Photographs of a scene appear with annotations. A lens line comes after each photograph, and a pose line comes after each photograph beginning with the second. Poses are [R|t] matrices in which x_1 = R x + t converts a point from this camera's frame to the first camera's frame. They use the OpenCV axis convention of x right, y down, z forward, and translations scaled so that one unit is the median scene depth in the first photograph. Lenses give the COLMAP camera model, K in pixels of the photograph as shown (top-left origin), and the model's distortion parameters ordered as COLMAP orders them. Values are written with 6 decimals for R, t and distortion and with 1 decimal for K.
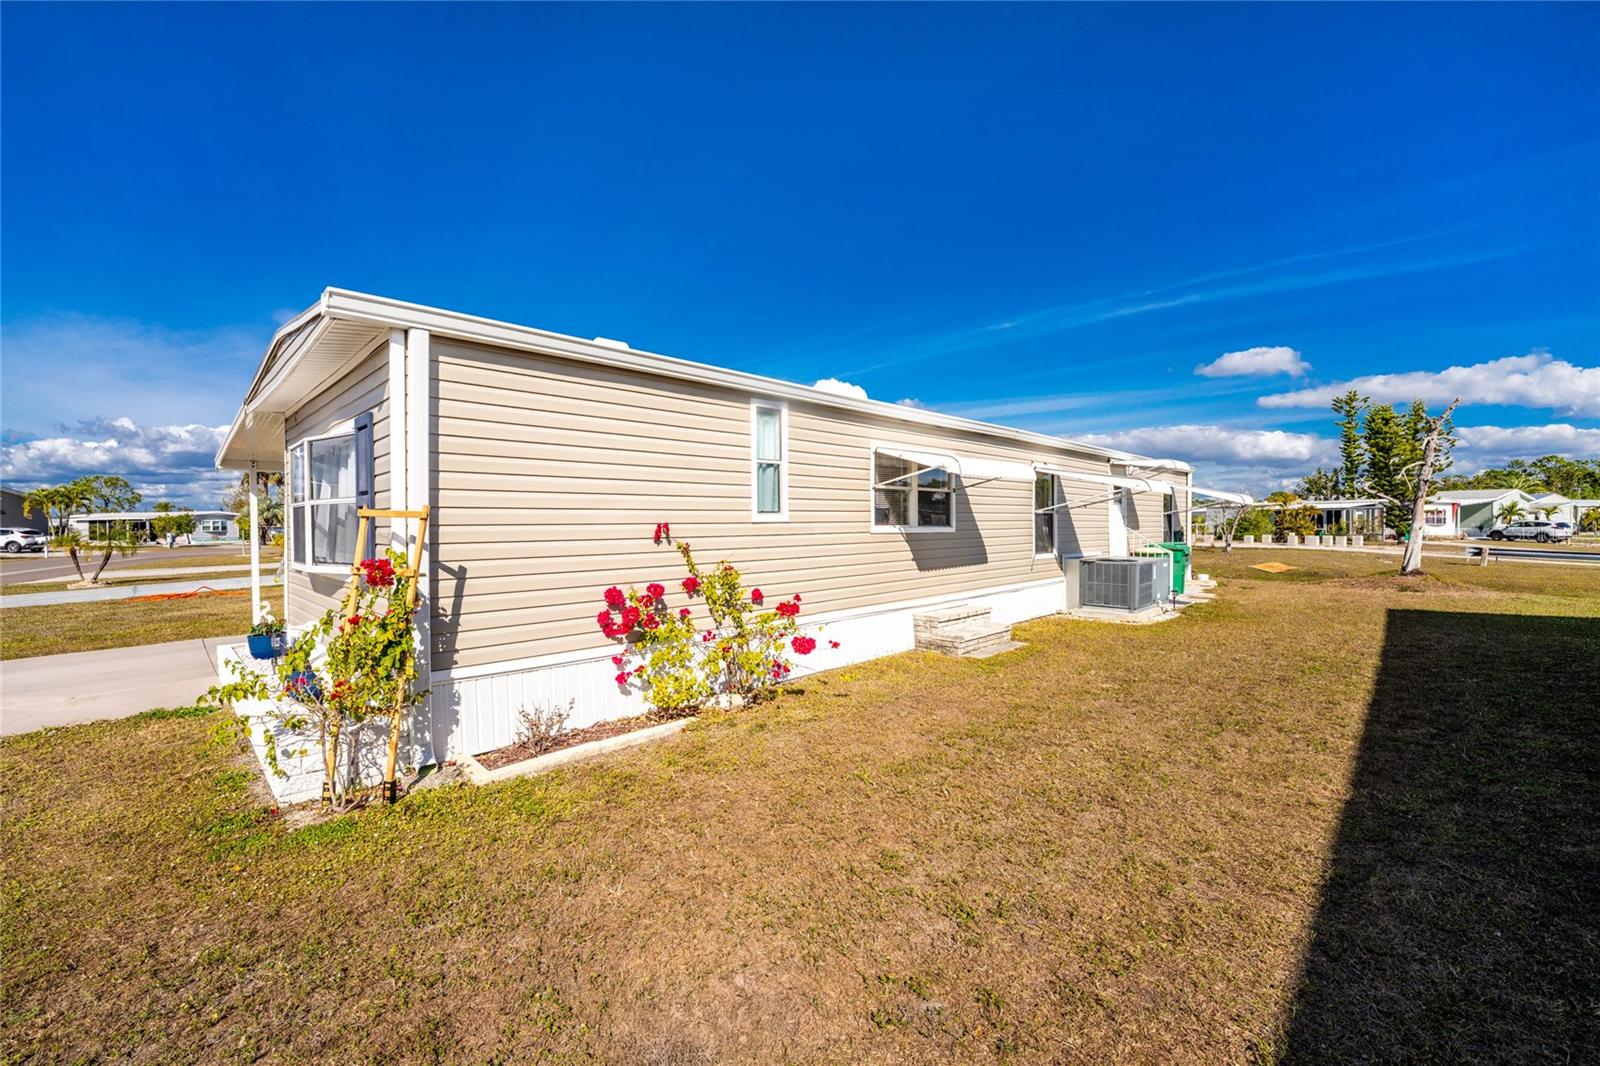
lens RADIAL K [[650.0, 0, 792.1], [0, 650.0, 535.5], [0, 0, 1]] dist [0.000708, -0.000127]
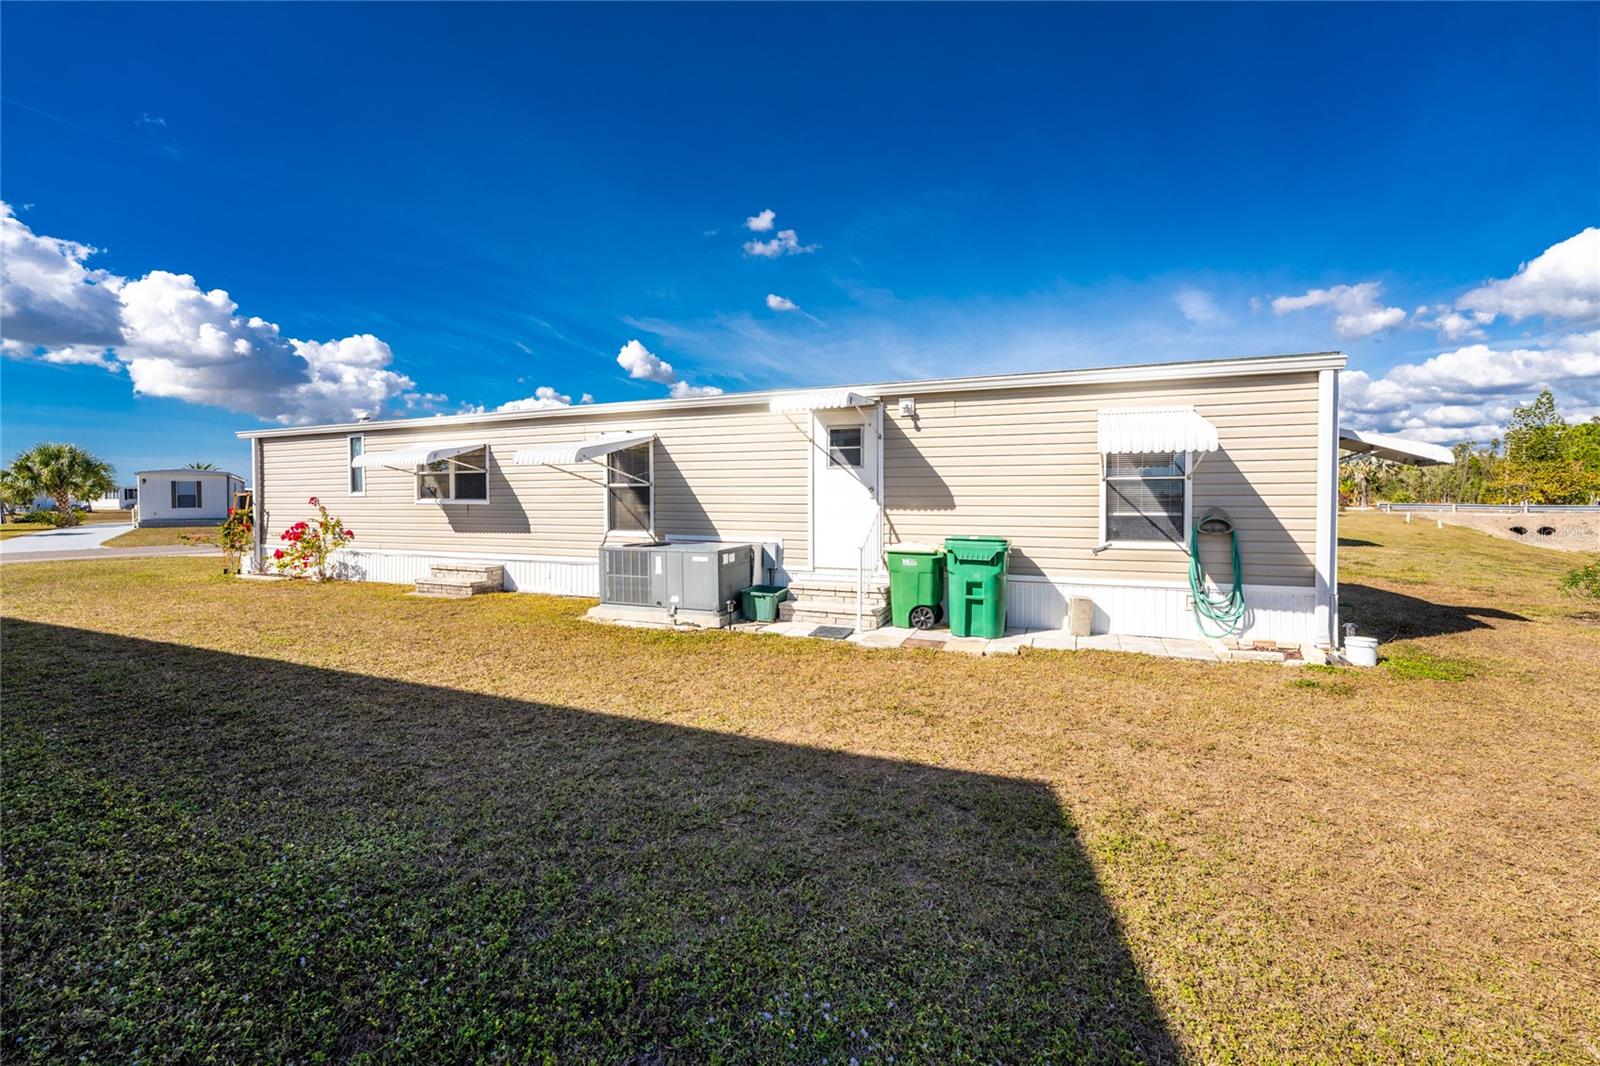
lens RADIAL K [[650.0, 0, 792.1], [0, 650.0, 535.5], [0, 0, 1]] dist [0.000708, -0.000127]
pose [[0.387970, 0.028833, -0.921221, 1.776590], [-0.028201, 0.999414, 0.019403, 0.016069], [0.921241, 0.018452, 0.388555, 1.143325]]
